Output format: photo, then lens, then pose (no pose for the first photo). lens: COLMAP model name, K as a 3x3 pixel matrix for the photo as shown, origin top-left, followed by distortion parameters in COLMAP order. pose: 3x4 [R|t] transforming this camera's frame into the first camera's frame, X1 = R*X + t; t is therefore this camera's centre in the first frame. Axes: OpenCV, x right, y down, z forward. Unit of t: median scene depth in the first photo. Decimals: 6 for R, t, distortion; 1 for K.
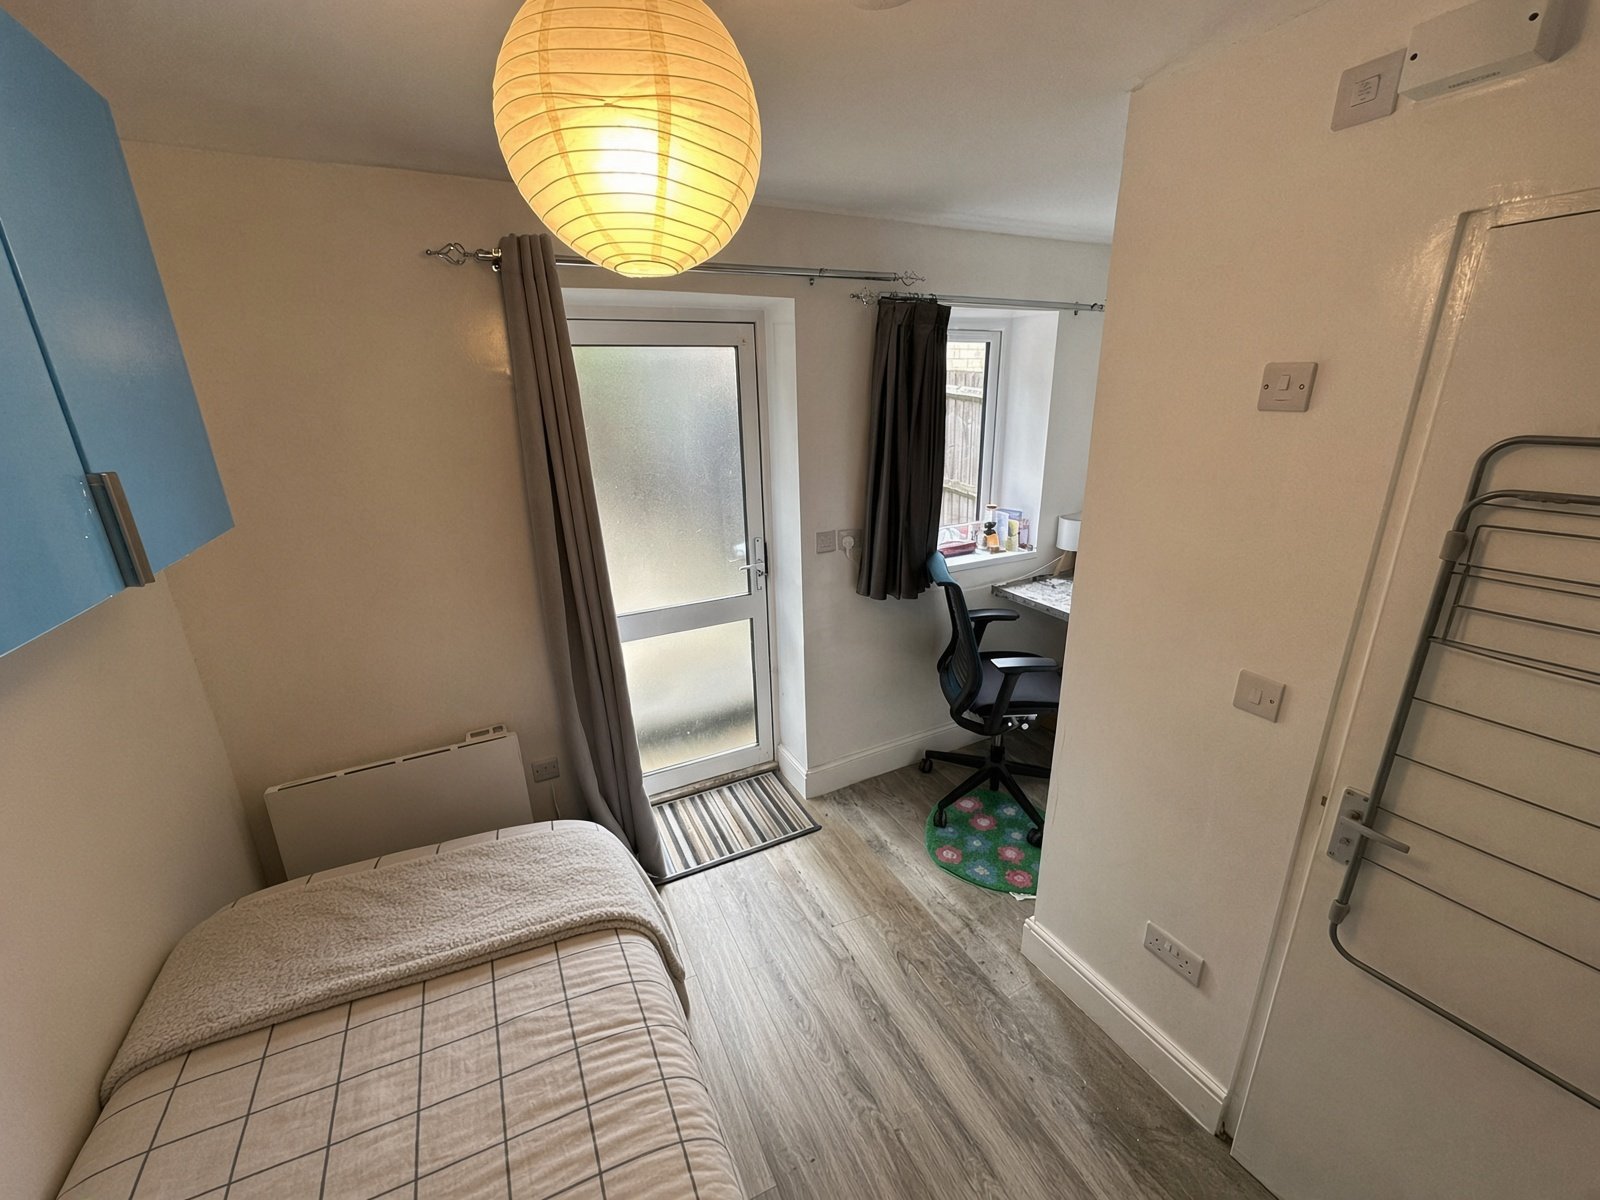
lens RADIAL K [[641.1, 0, 801.1], [0, 641.1, 606.3], [0, 0, 1]] dist [-0.001077, 0.000780]
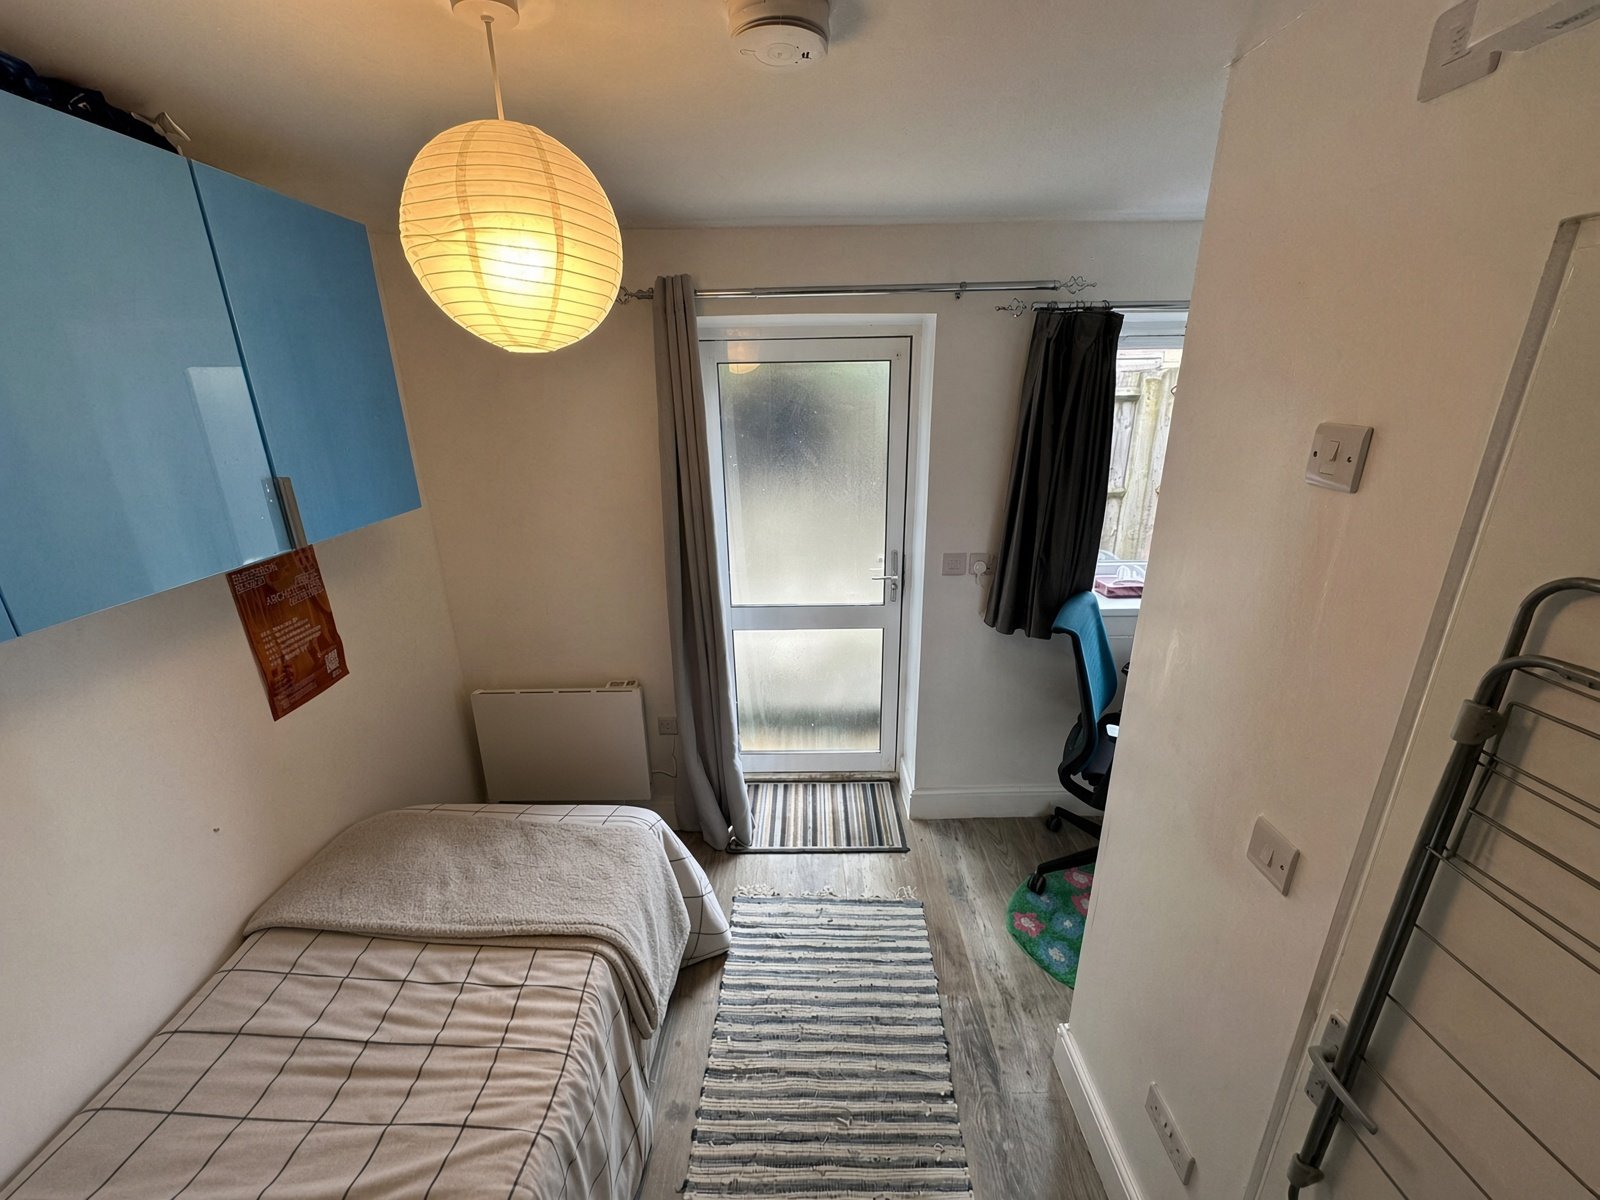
lens RADIAL K [[641.1, 0, 803.6], [0, 641.1, 604.0], [0, 0, 1]] dist [-0.001077, 0.000780]
pose [[0.890784, 0.158899, -0.425740, 0.271990], [-0.151329, 0.987125, 0.051796, -0.060305], [0.428489, 0.018288, 0.903362, 0.039697]]
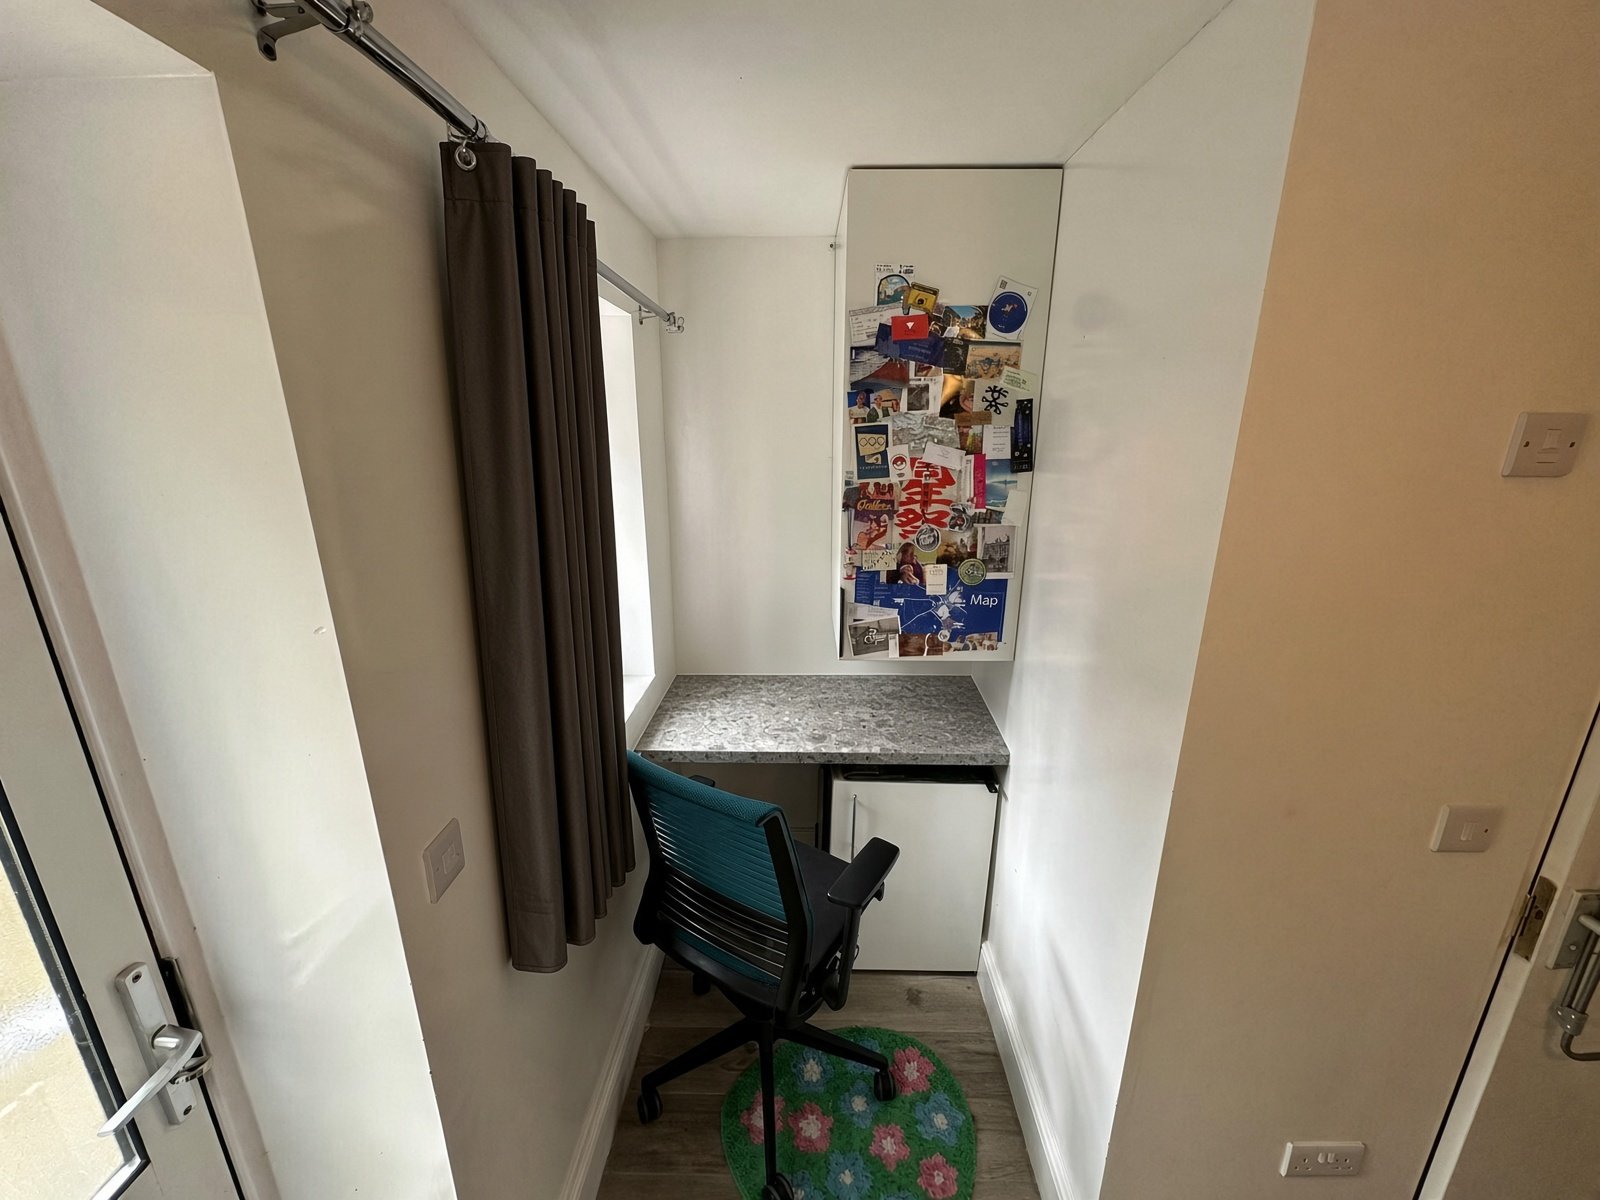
lens RADIAL K [[641.1, 0, 800.6], [0, 641.1, 603.4], [0, 0, 1]] dist [-0.001077, 0.000780]
pose [[0.465527, -0.221774, 0.856797, -0.152496], [0.272402, 0.957004, 0.099706, -0.233417], [-0.842070, 0.186977, 0.505922, 0.678691]]
